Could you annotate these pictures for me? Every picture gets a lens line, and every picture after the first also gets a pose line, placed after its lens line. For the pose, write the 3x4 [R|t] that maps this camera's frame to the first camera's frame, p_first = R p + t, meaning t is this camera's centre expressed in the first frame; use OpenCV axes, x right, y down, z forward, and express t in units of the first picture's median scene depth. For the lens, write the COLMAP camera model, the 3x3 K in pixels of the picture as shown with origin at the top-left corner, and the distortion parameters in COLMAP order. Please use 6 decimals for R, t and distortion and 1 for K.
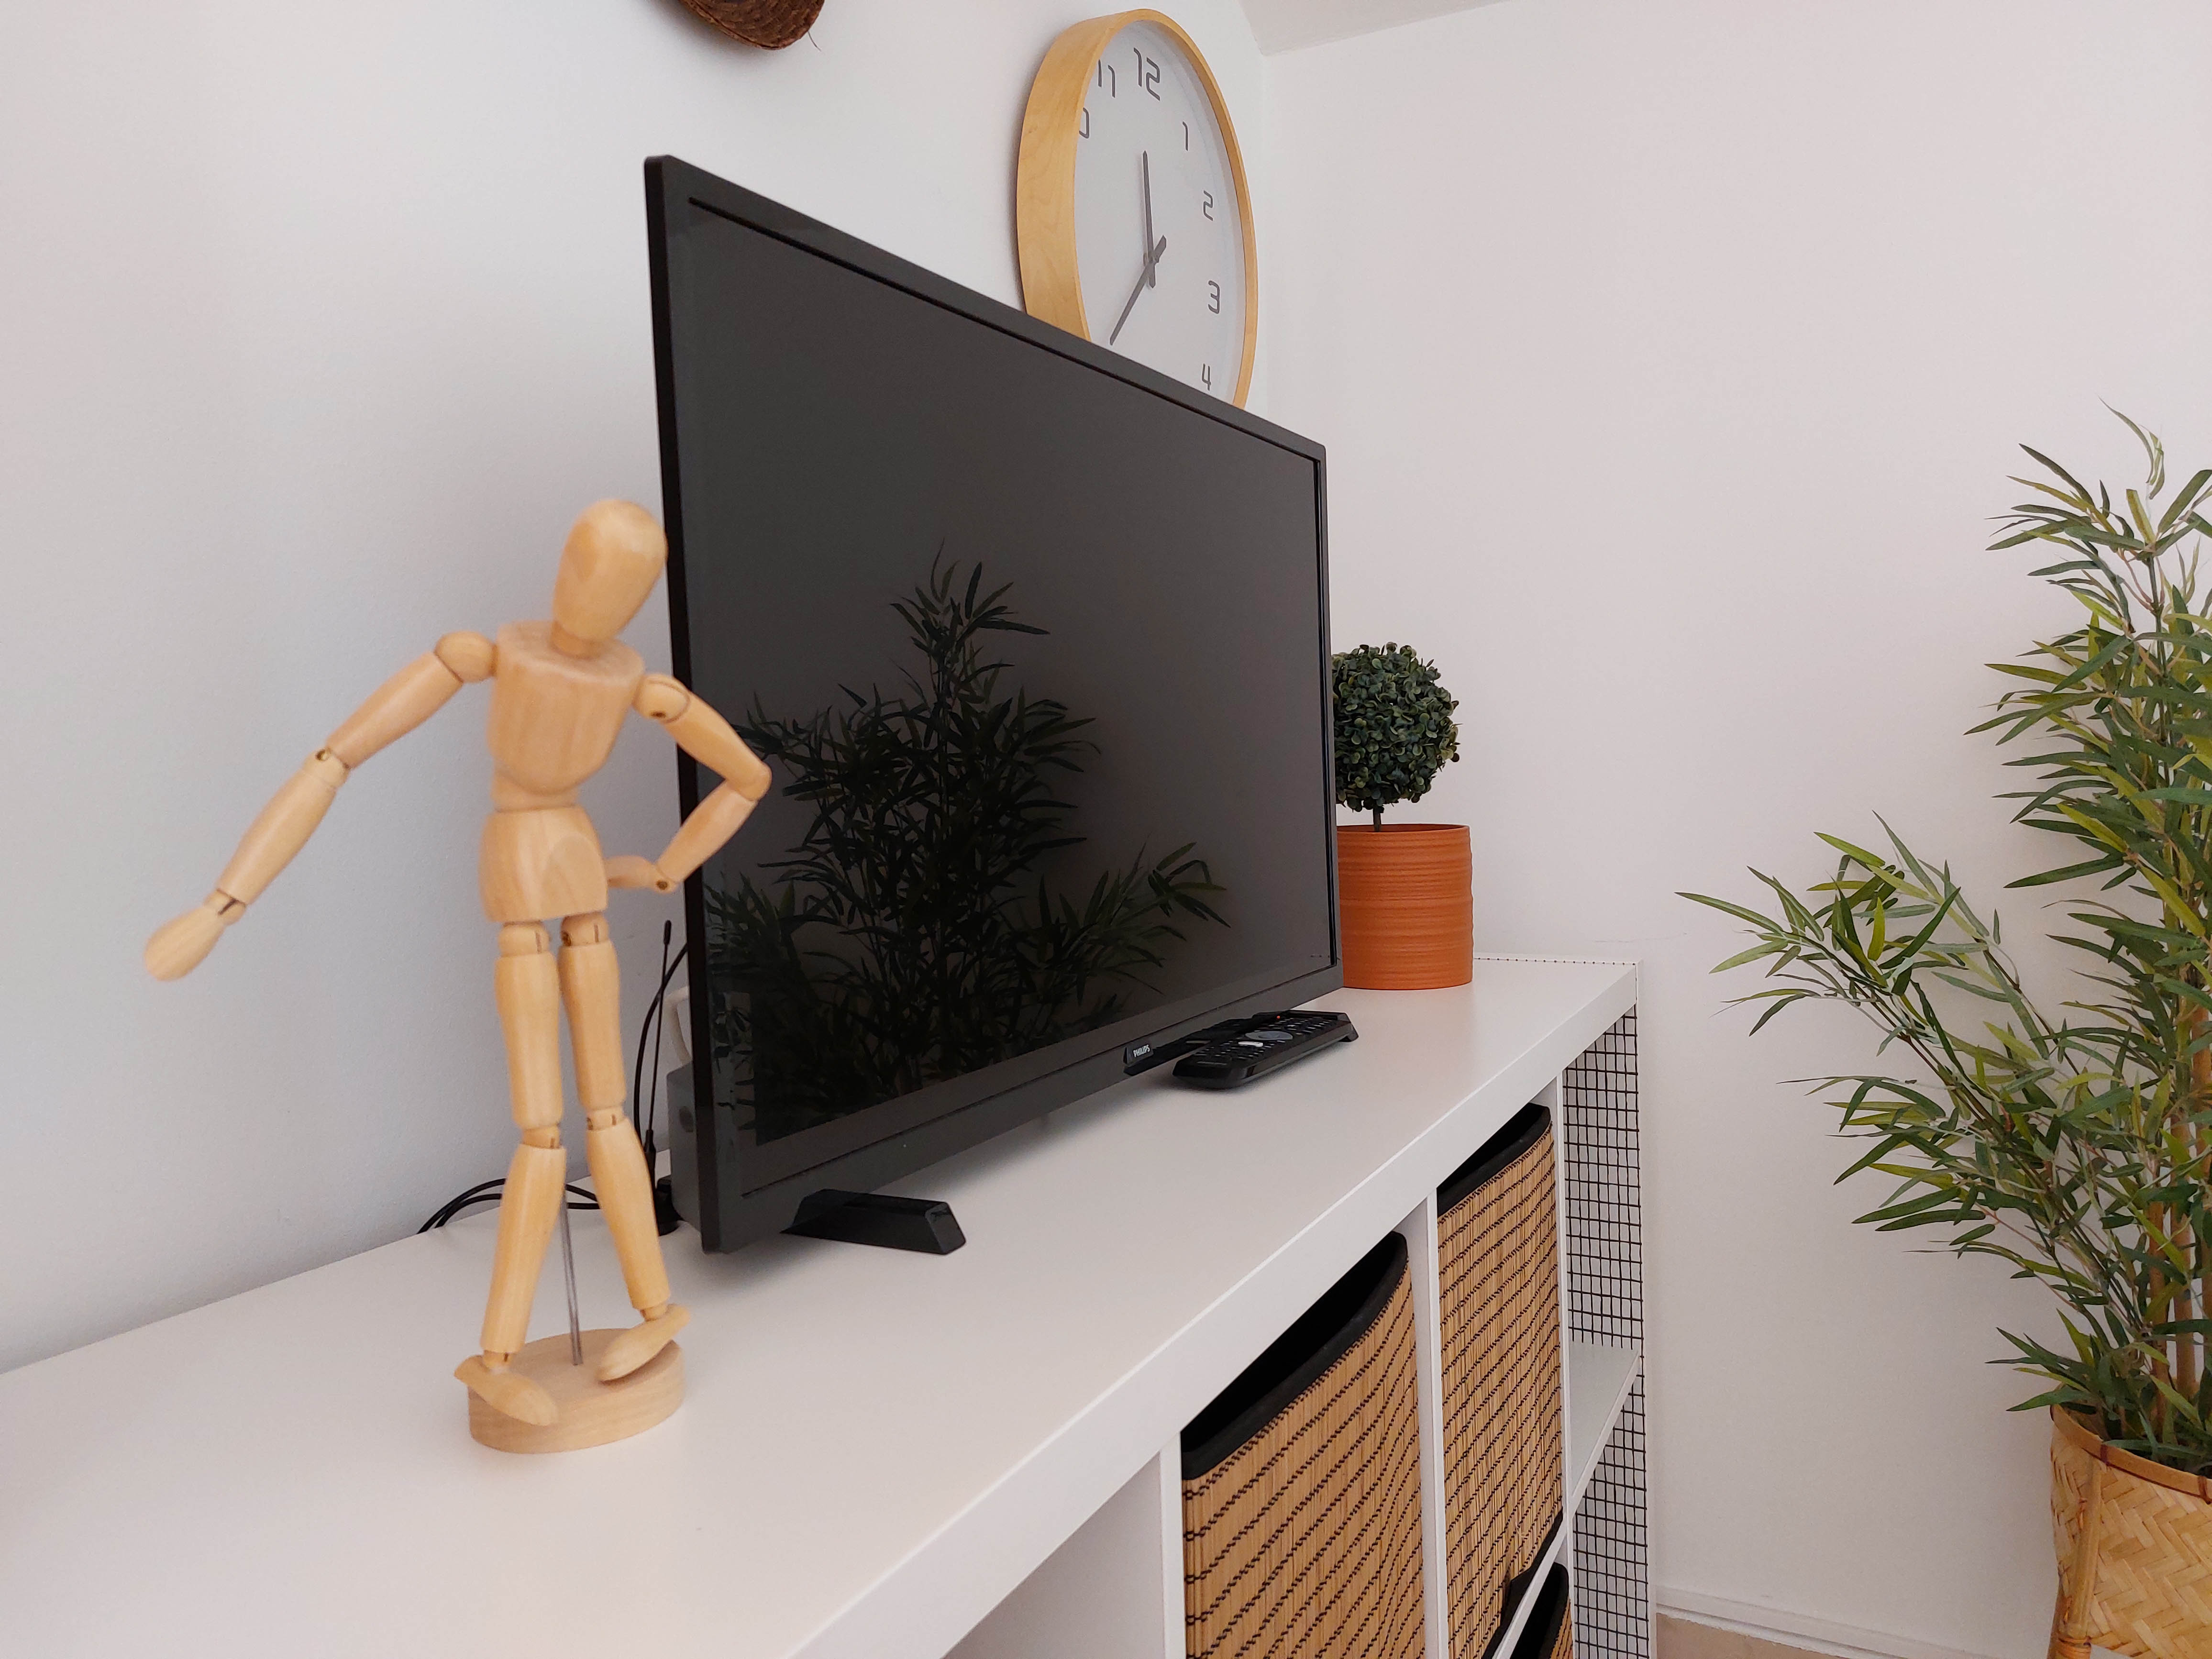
lens RADIAL K [[1630.4, 0, 1106.0], [0, 1630.4, 829.5], [0, 0, 1]] dist [0.041471, -0.000794]
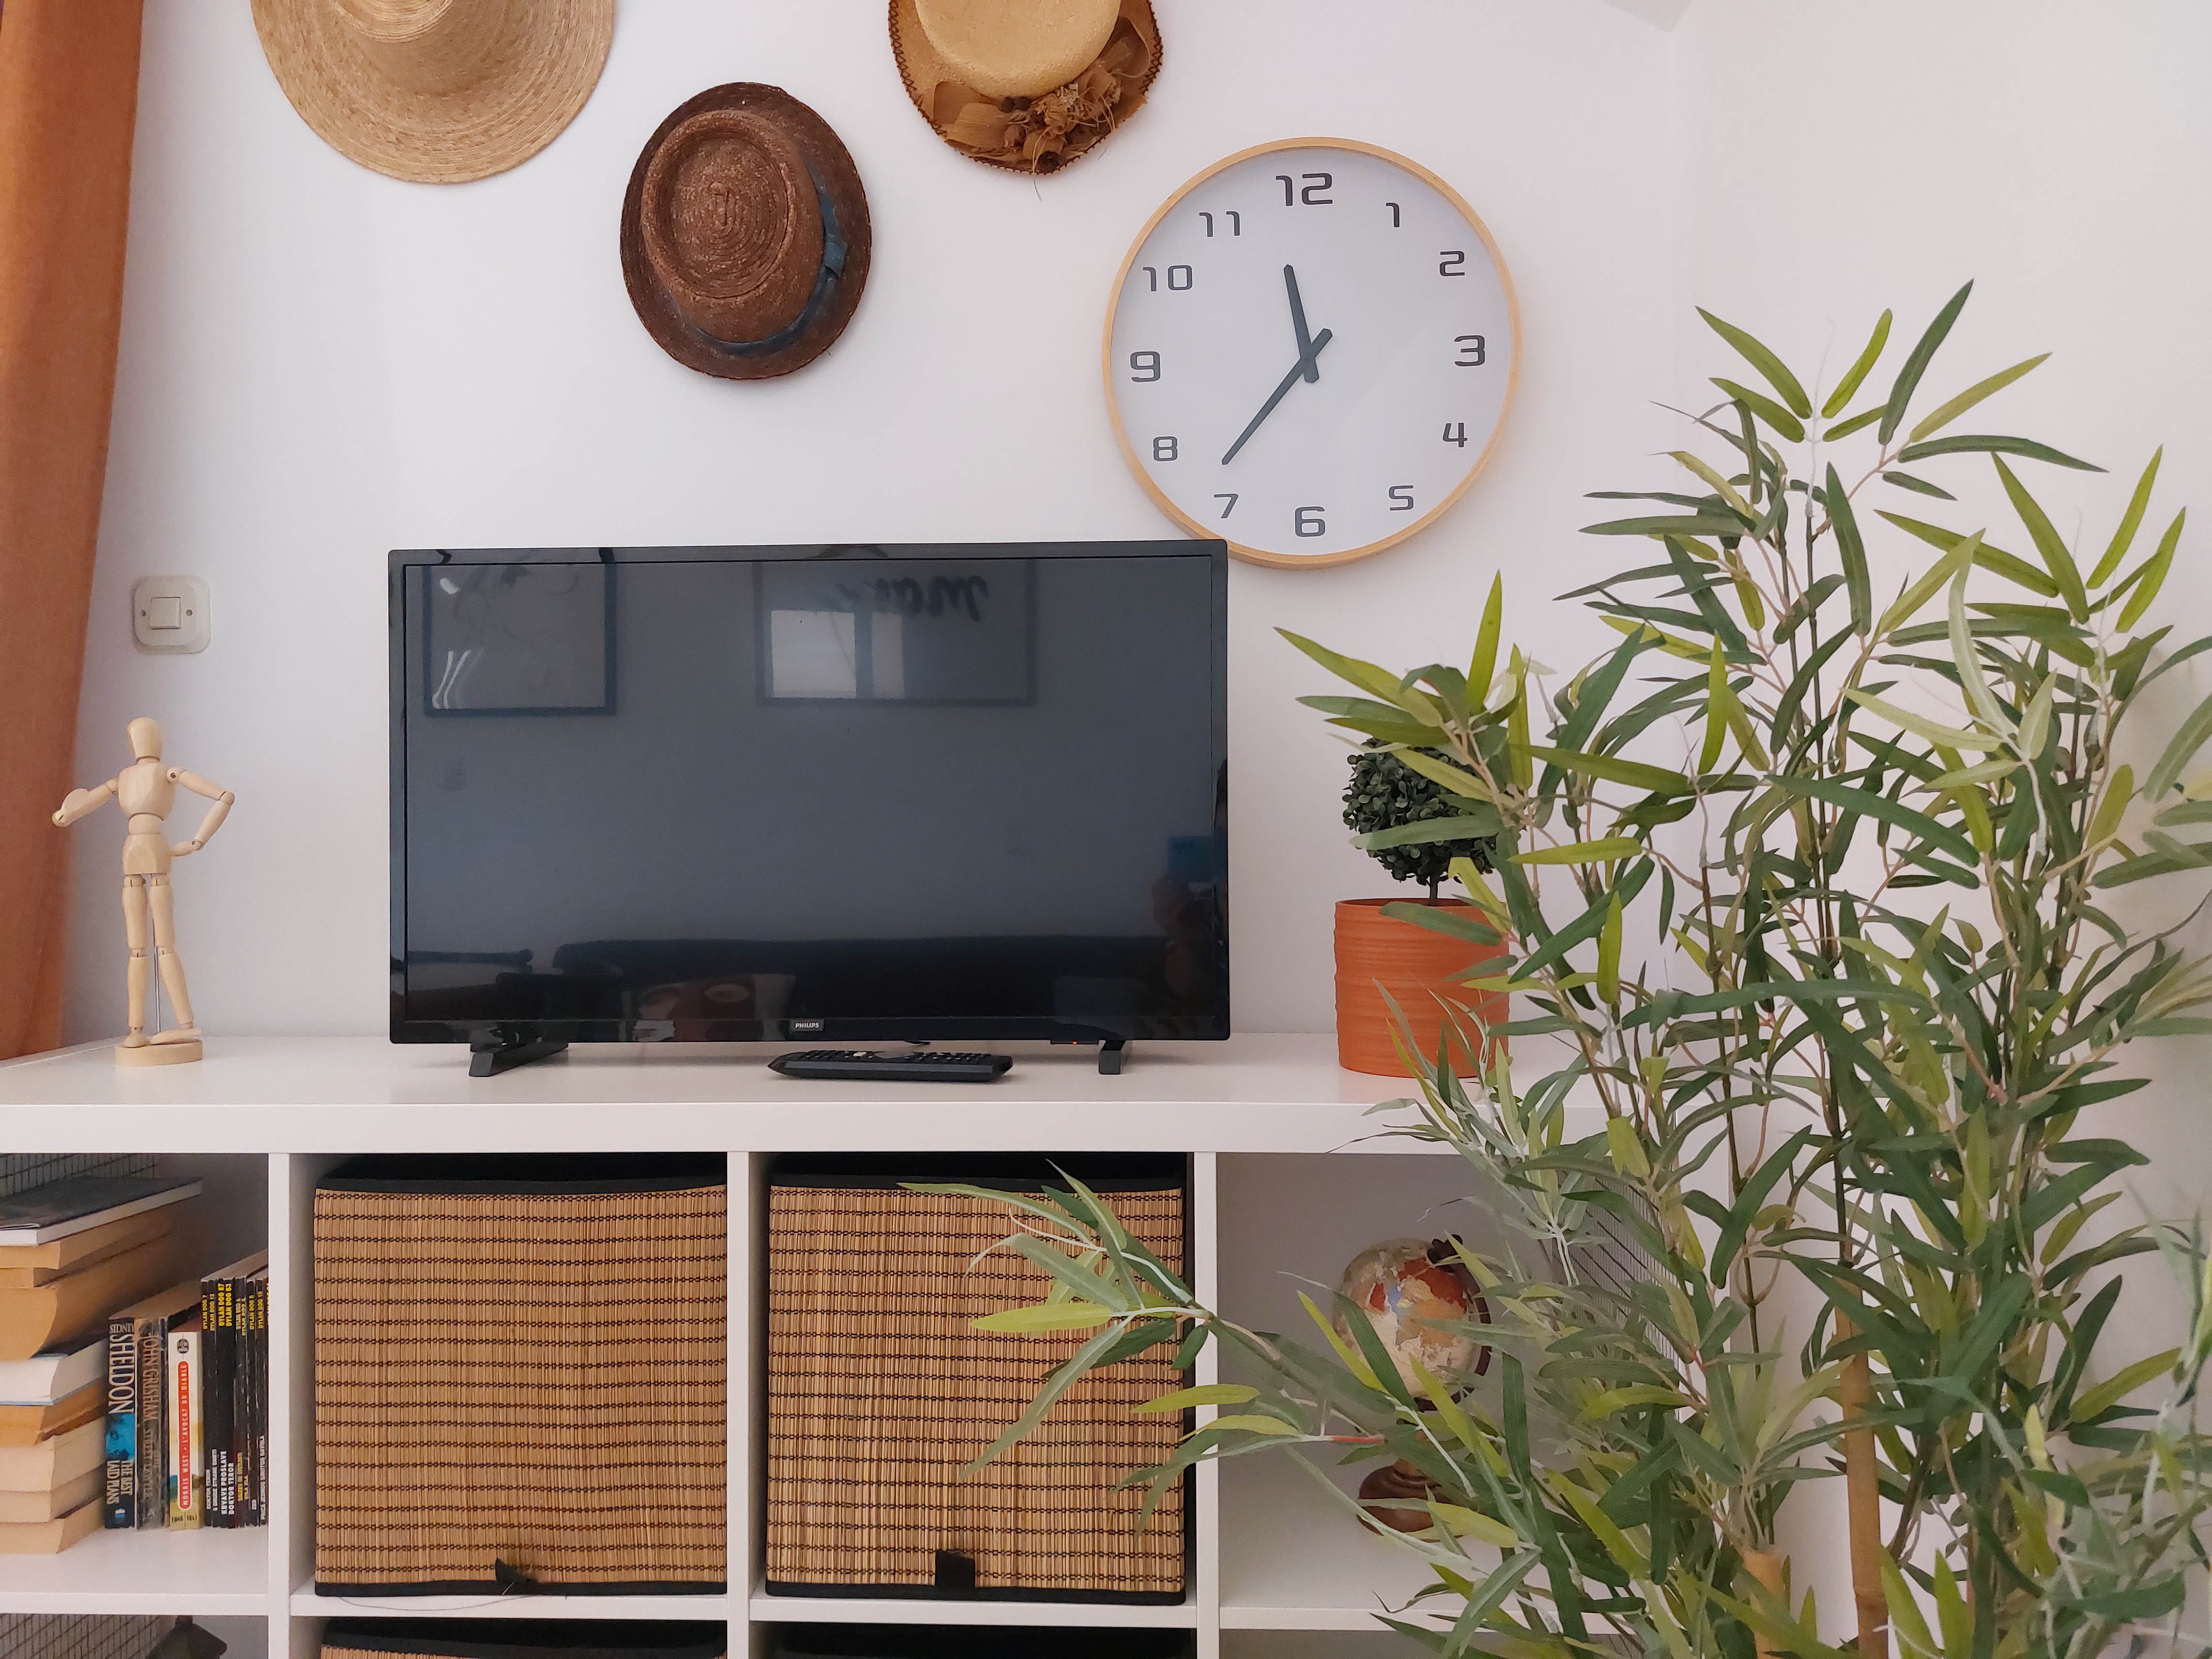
lens RADIAL K [[1688.2, 0, 1106.0], [0, 1688.2, 829.5], [0, 0, 1]] dist [0.042782, -0.050205]
pose [[0.412157, 0.024006, -0.910797, 1.104401], [-0.049918, 0.998746, 0.003735, -0.042535], [0.909745, 0.043926, 0.412838, 0.491105]]
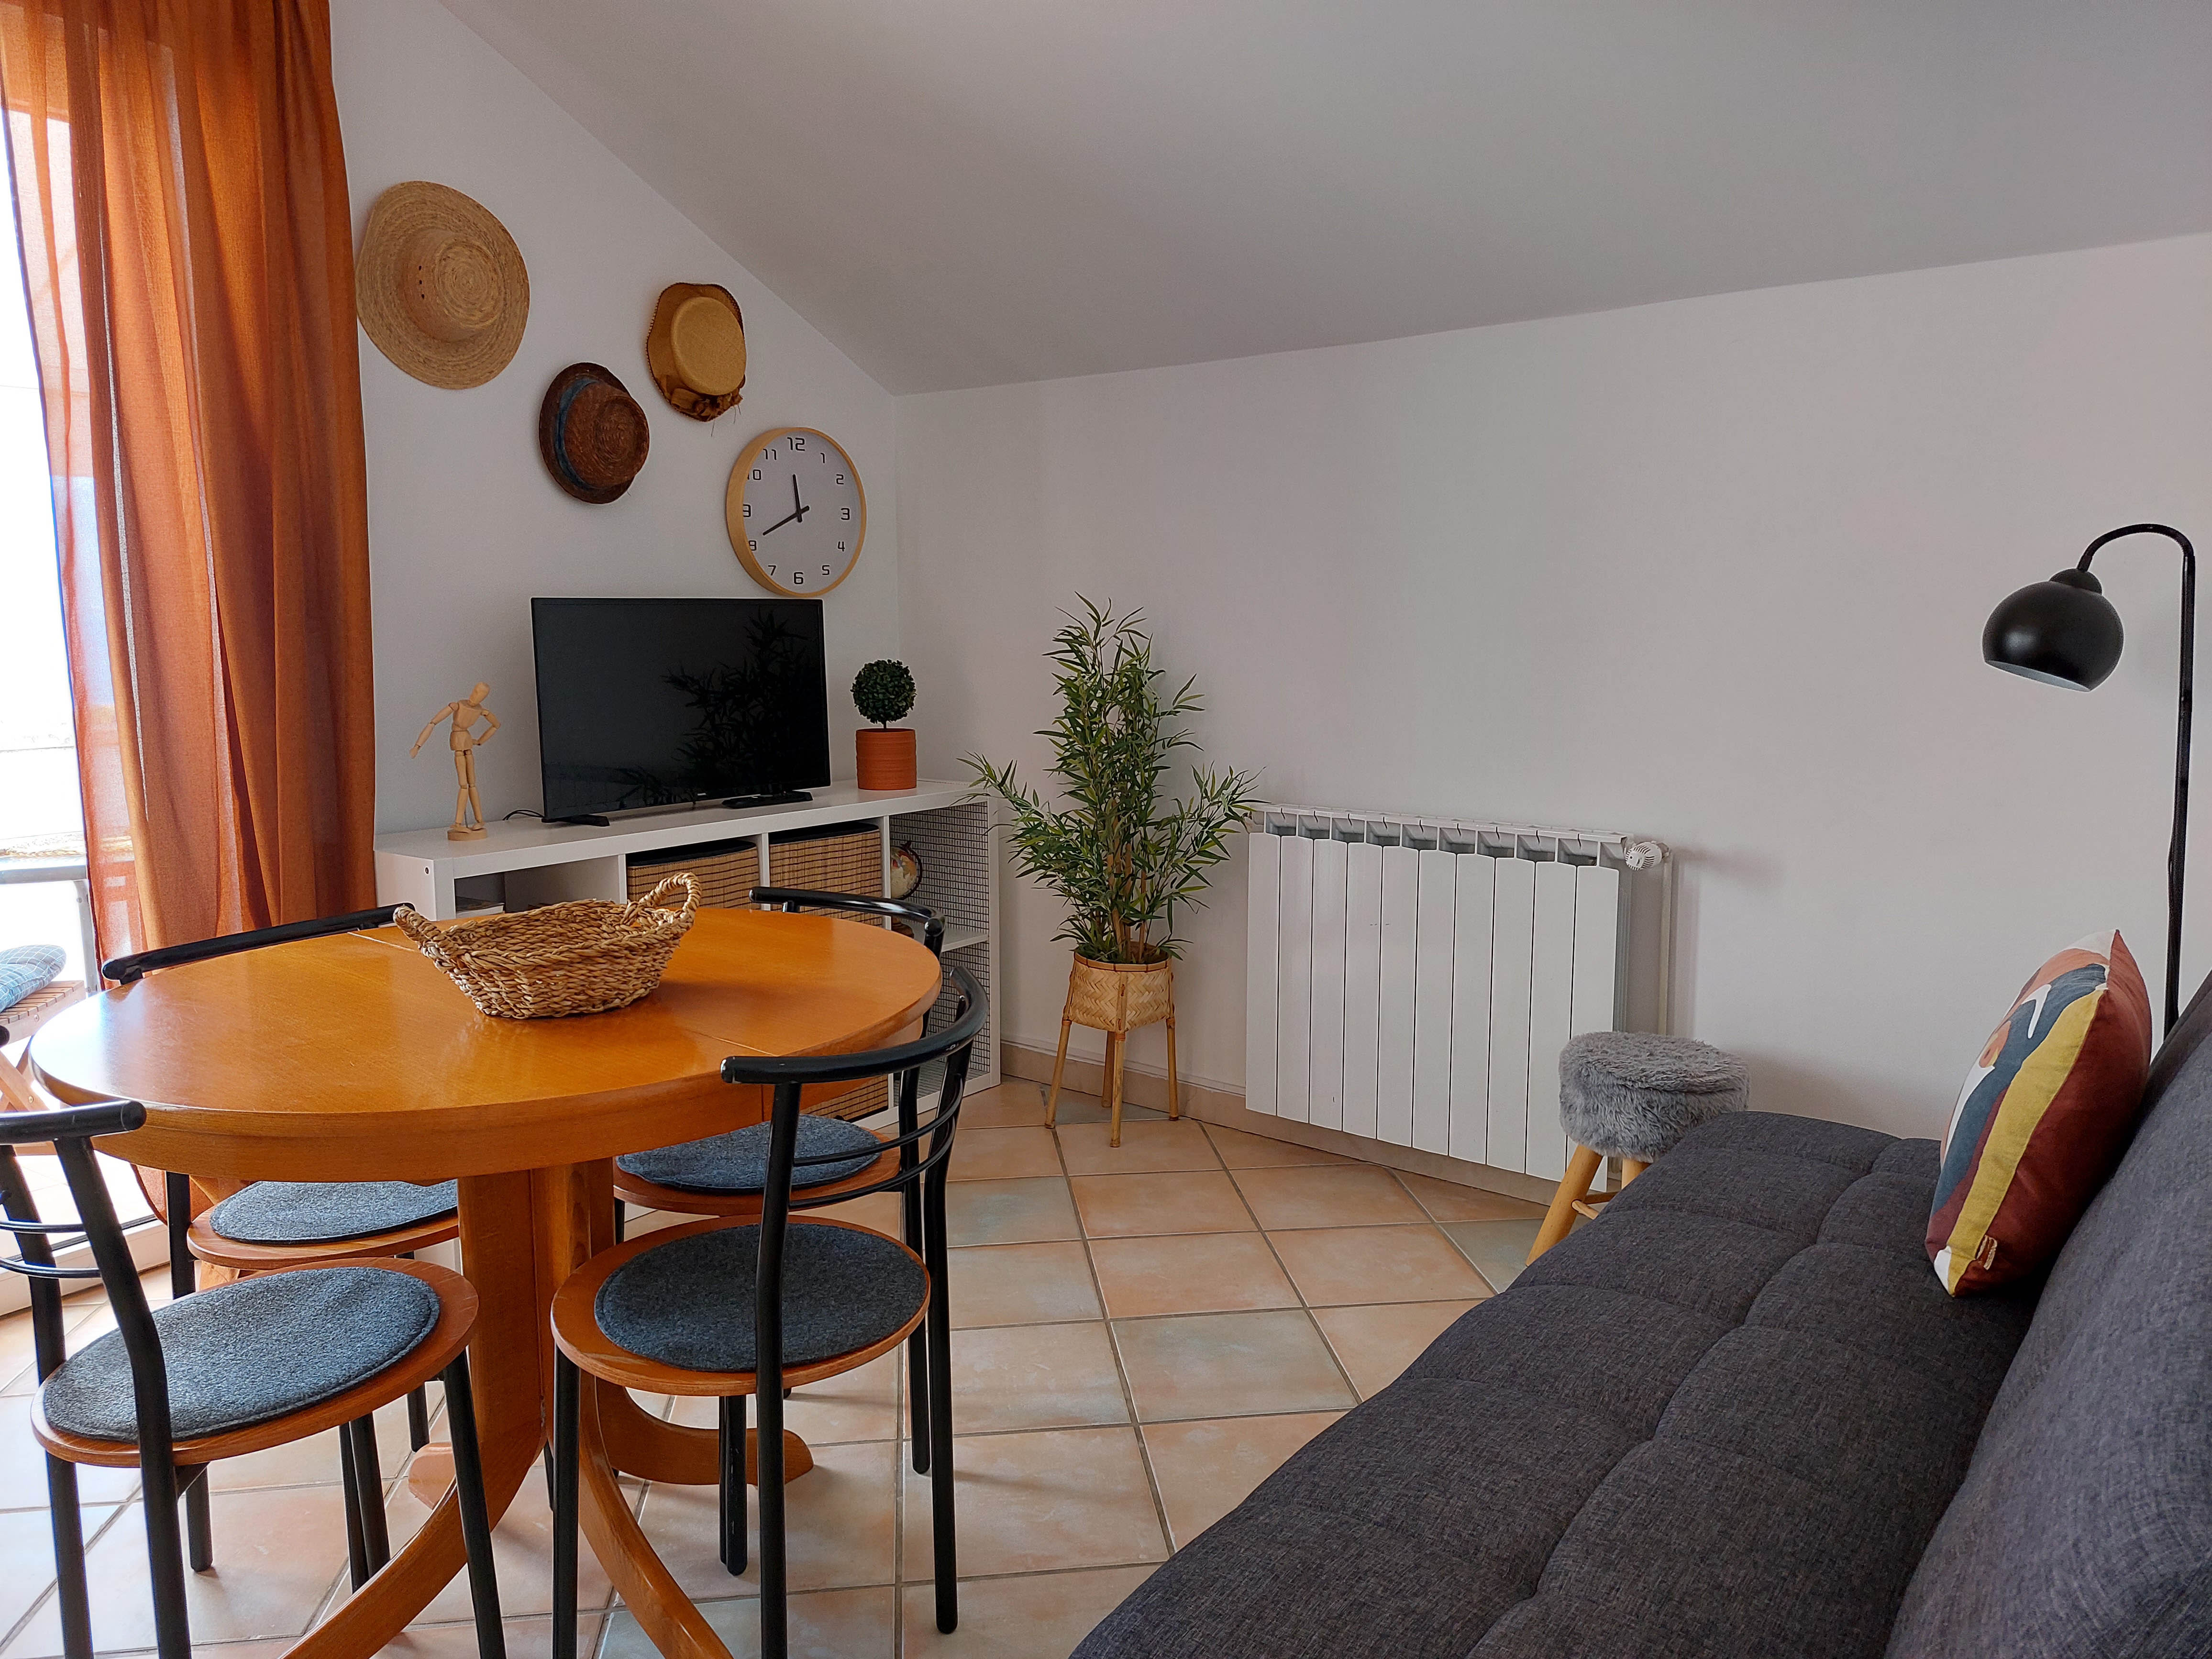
lens RADIAL K [[1578.4, 0, 1106.0], [0, 1578.4, 829.5], [0, 0, 1]] dist [0.026742, -0.054052]
pose [[0.983284, 0.054359, -0.173772, 1.114550], [-0.037763, 0.994526, 0.097423, -0.116924], [0.178117, -0.089232, 0.979955, -1.671642]]
